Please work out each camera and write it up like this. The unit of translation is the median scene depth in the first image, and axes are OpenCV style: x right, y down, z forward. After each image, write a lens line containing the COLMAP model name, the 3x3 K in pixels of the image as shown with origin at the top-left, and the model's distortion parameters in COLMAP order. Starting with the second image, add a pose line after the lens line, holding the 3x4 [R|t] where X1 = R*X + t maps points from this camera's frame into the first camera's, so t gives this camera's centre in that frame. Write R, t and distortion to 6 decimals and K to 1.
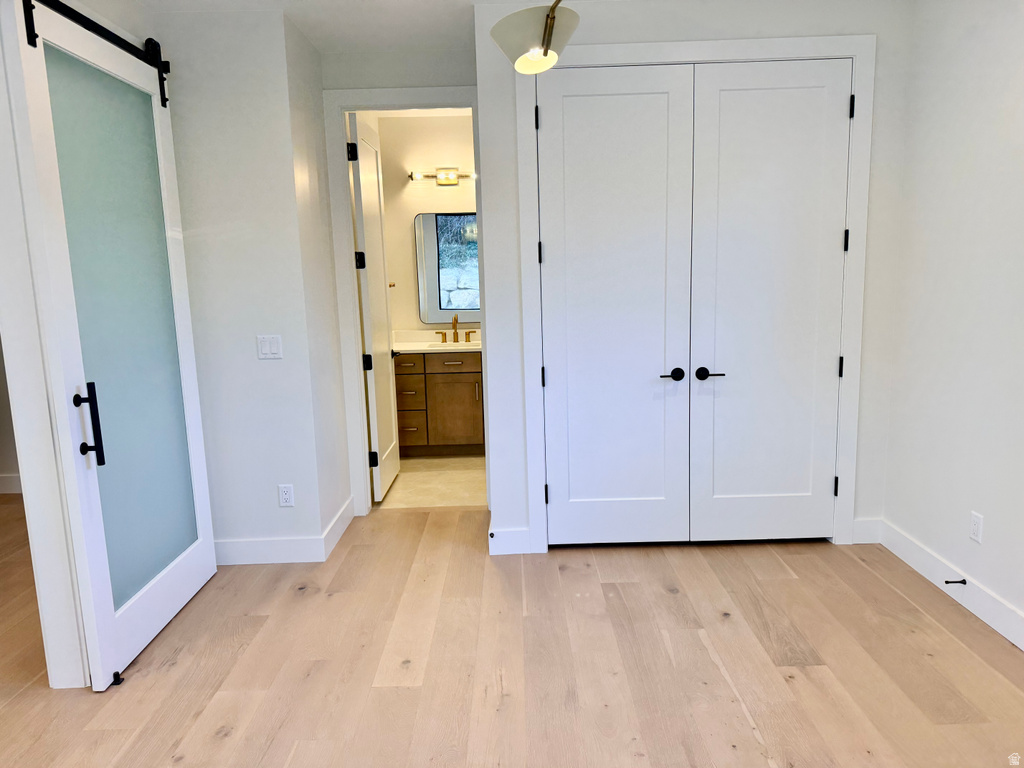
lens RADIAL K [[714.7, 0, 512.0], [0, 714.7, 384.0], [0, 0, 1]] dist [-0.005695, -0.005314]
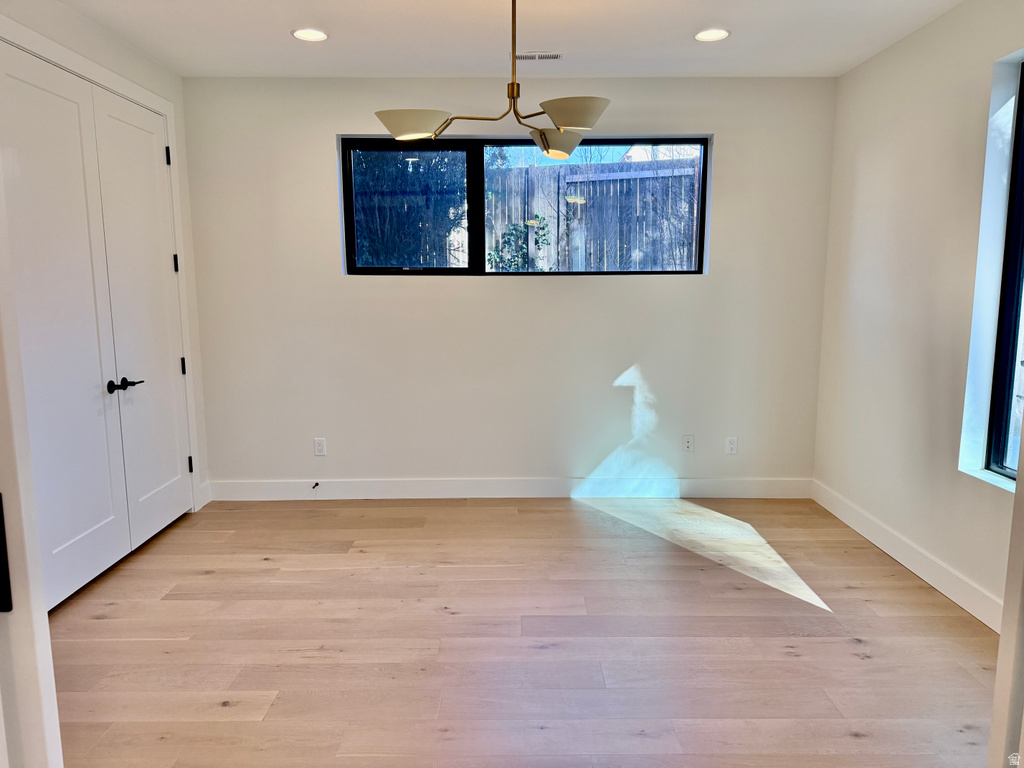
lens RADIAL K [[714.7, 0, 512.0], [0, 714.7, 384.0], [0, 0, 1]] dist [-0.005695, -0.005314]
pose [[-0.004376, -0.116775, 0.993149, -0.891432], [0.168649, 0.978846, 0.115836, -0.048629], [-0.985666, 0.168001, 0.015411, 0.496860]]
